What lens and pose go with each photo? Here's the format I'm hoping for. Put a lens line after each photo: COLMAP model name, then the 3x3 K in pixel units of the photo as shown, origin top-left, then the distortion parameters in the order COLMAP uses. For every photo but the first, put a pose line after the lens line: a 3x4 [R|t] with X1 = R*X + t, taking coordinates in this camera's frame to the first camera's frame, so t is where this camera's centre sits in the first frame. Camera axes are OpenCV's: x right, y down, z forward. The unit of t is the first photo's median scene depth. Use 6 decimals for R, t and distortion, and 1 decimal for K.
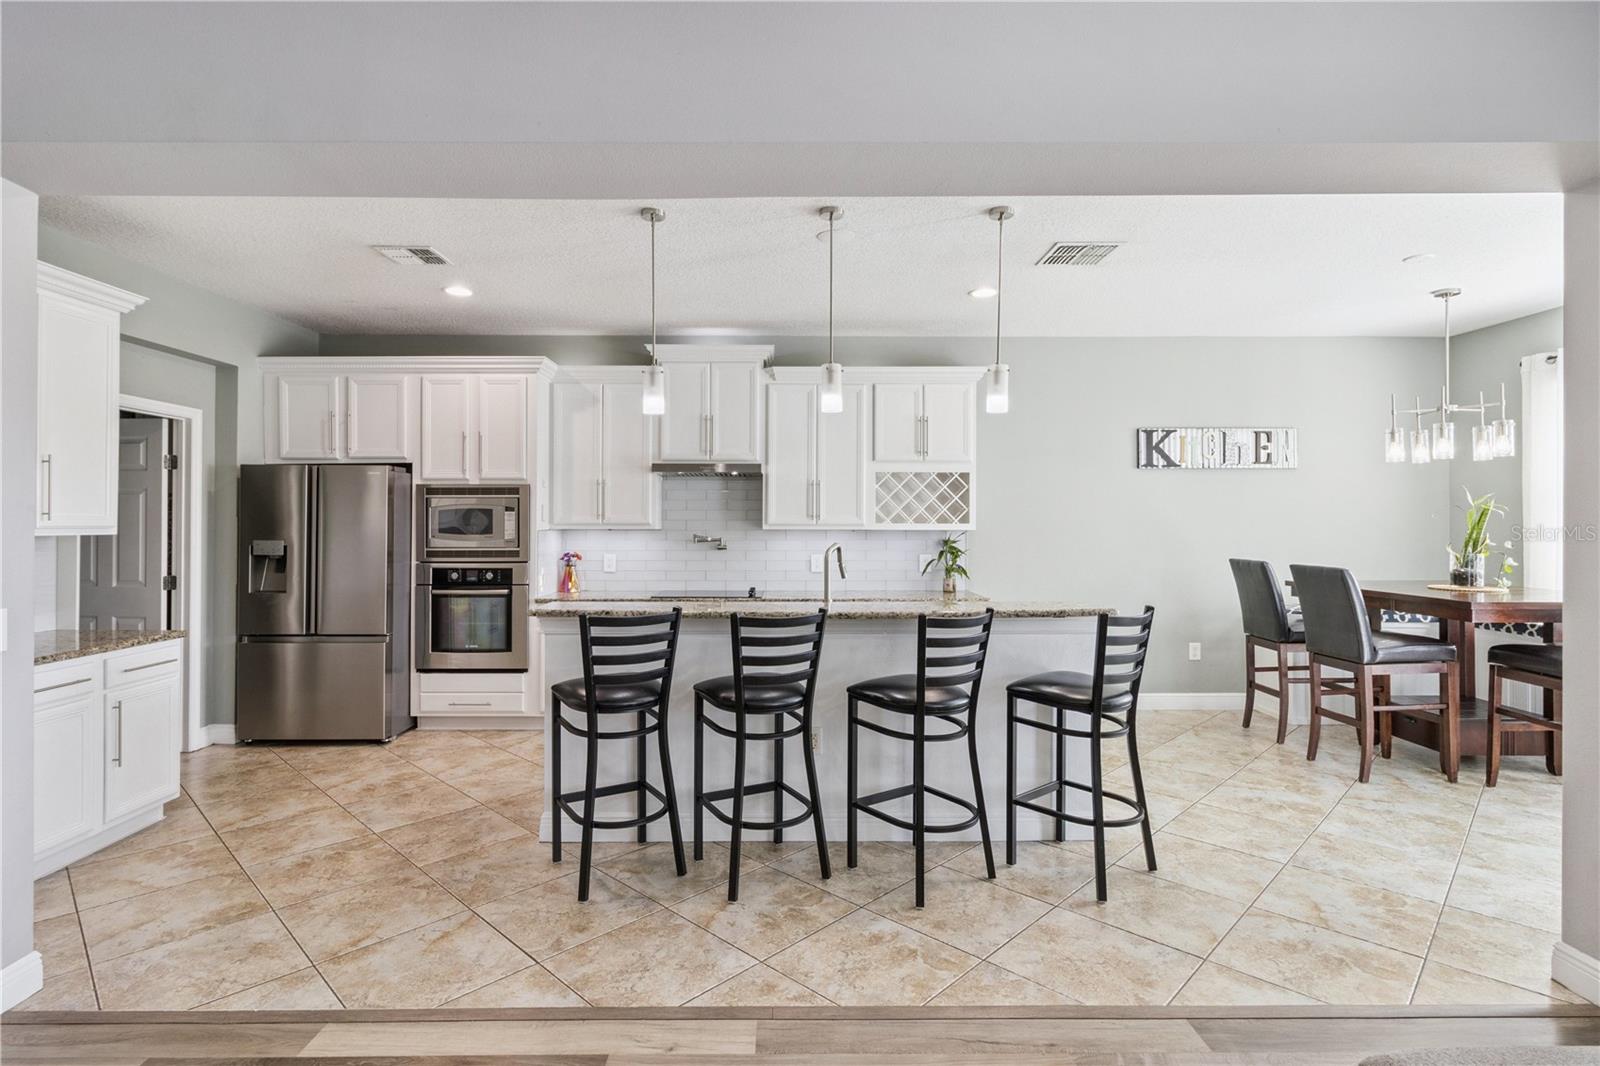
lens RADIAL K [[791.3, 0, 788.2], [0, 791.3, 518.8], [0, 0, 1]] dist [0.000159, -0.000710]
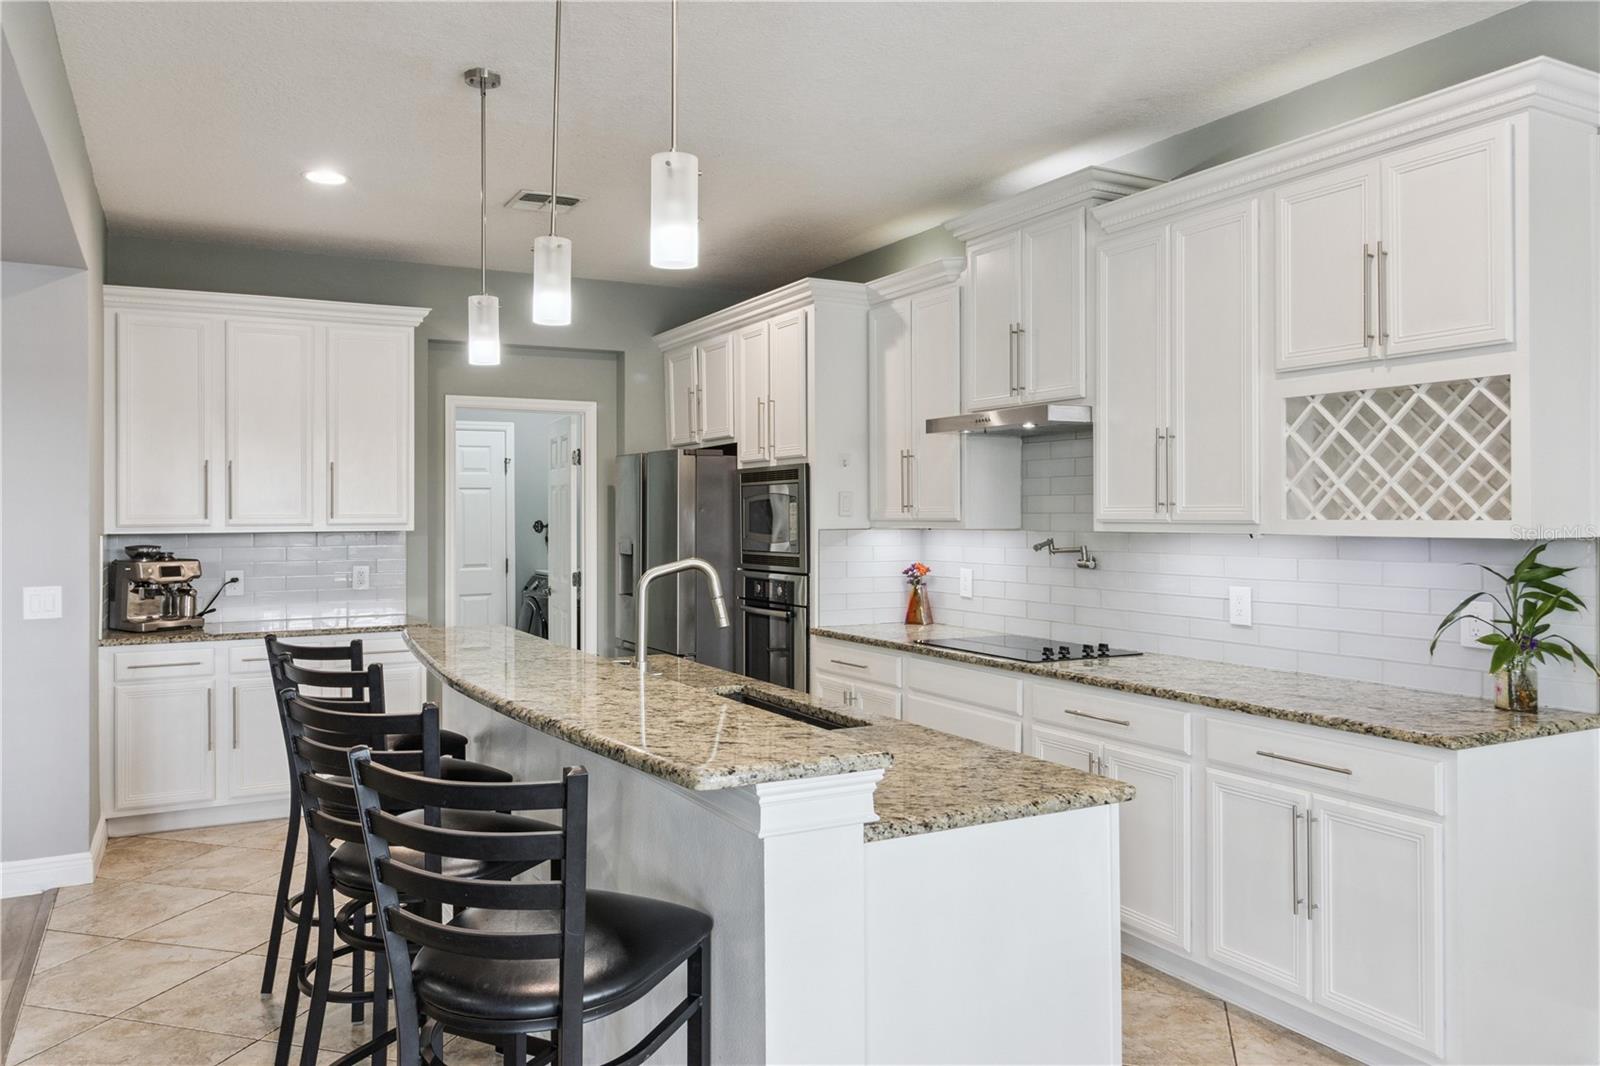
lens RADIAL K [[1153.7, 0, 780.9], [0, 1153.7, 504.1], [0, 0, 1]] dist [0.002099, 0.000870]
pose [[0.461573, -0.010903, -0.887035, 0.569212], [0.008753, 0.999932, -0.007737, 0.000143], [0.887059, -0.004193, 0.461637, 0.511332]]
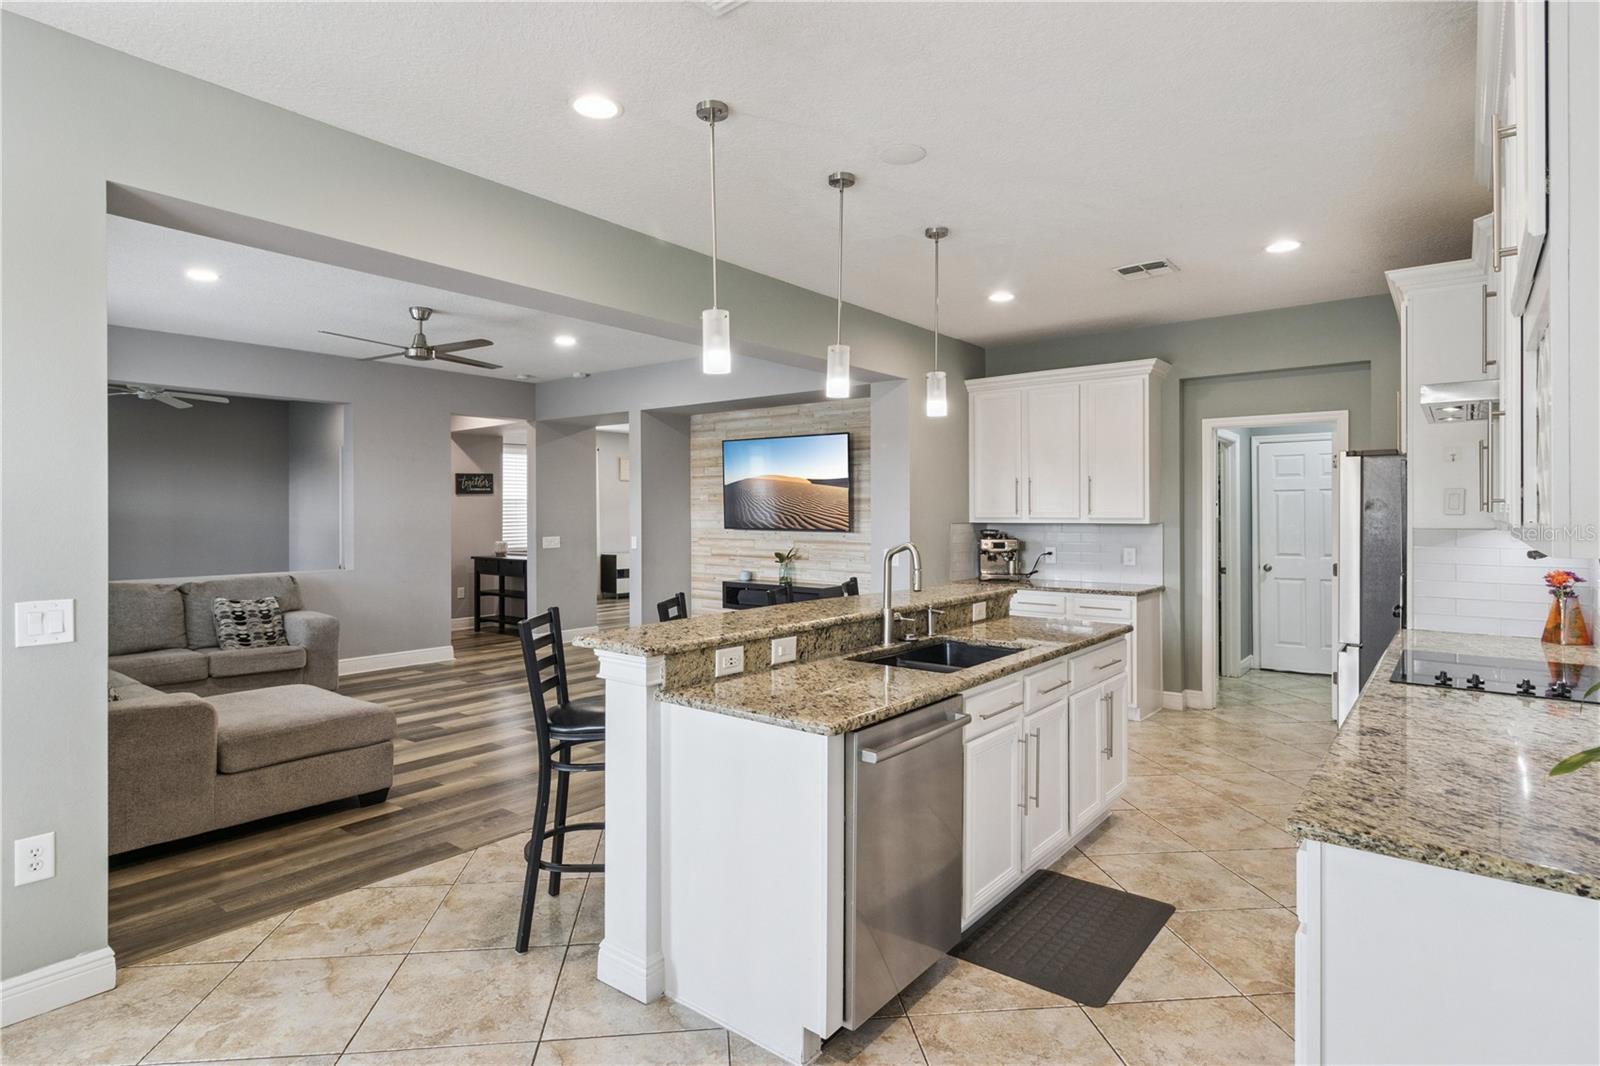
lens RADIAL K [[839.0, 0, 788.7], [0, 839.0, 511.3], [0, 0, 1]] dist [-0.001490, -0.001026]
pose [[-0.631684, -0.002656, -0.775221, 0.570415], [0.003155, 0.999977, -0.005997, 0.003022], [0.775219, -0.006234, -0.631661, 1.051345]]
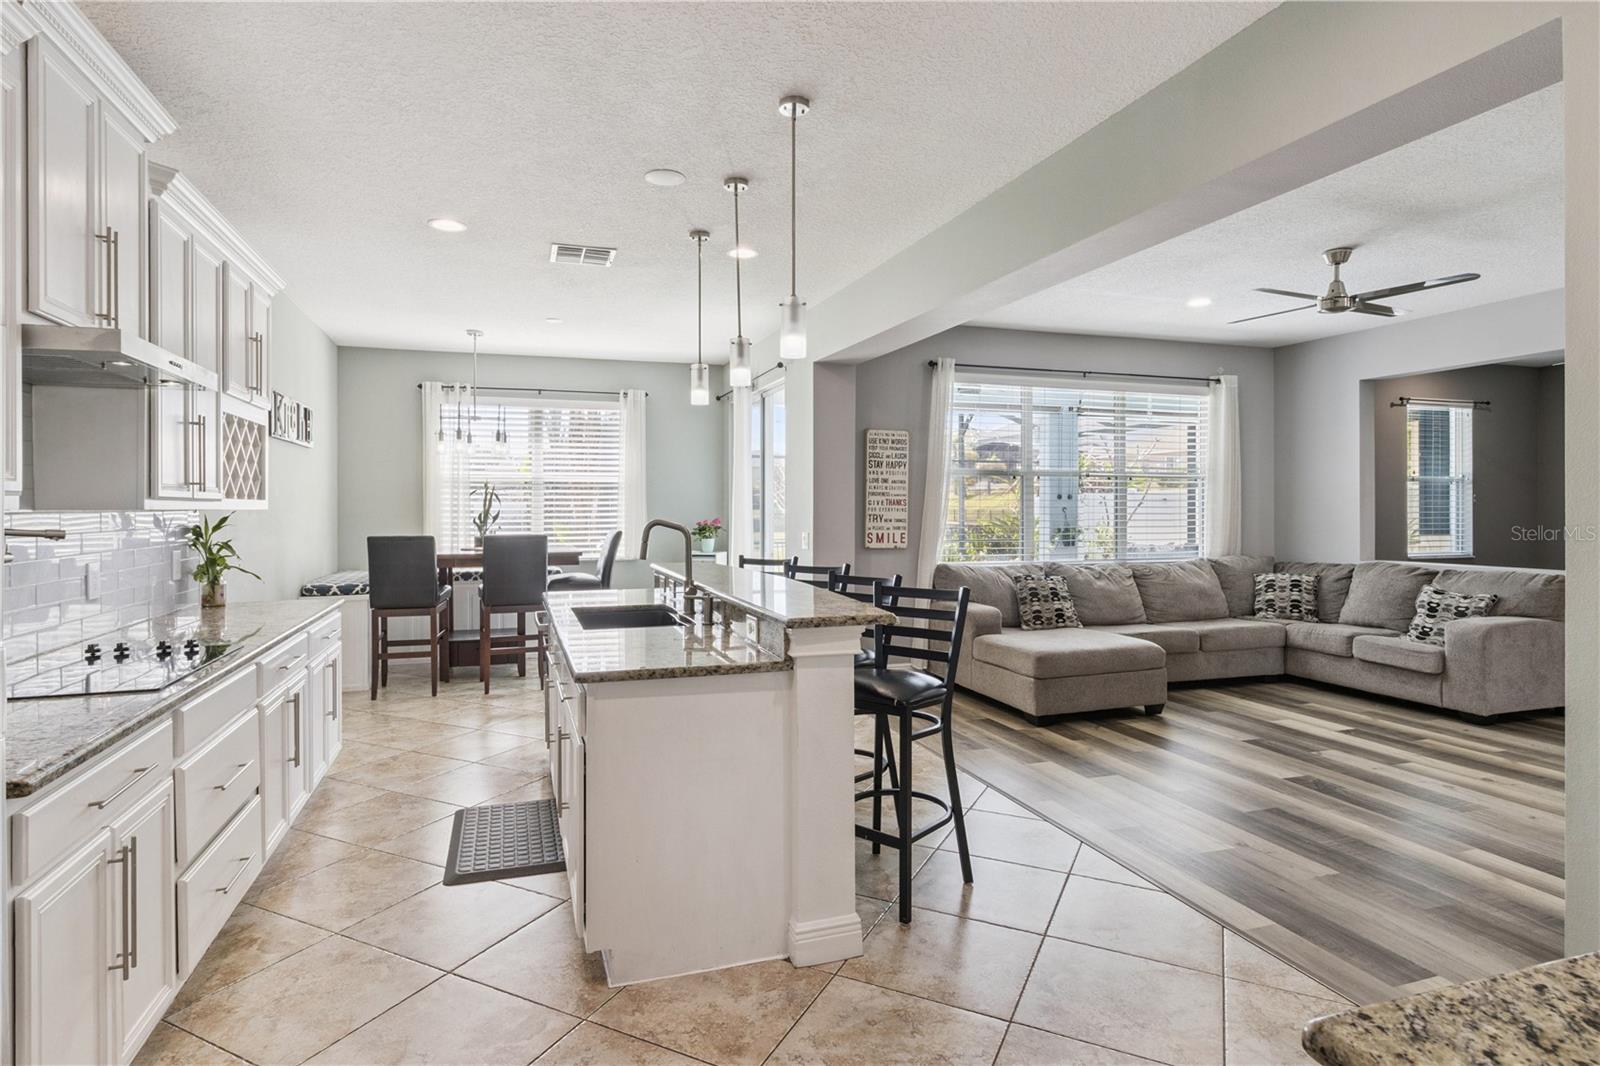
lens RADIAL K [[850.4, 0, 783.3], [0, 850.4, 511.0], [0, 0, 1]] dist [0.000874, -0.000678]
pose [[-0.304851, -0.005225, 0.952386, -0.656135], [-0.002534, 0.999986, 0.004675, 0.011772], [-0.952397, -0.000989, -0.304860, 0.850813]]
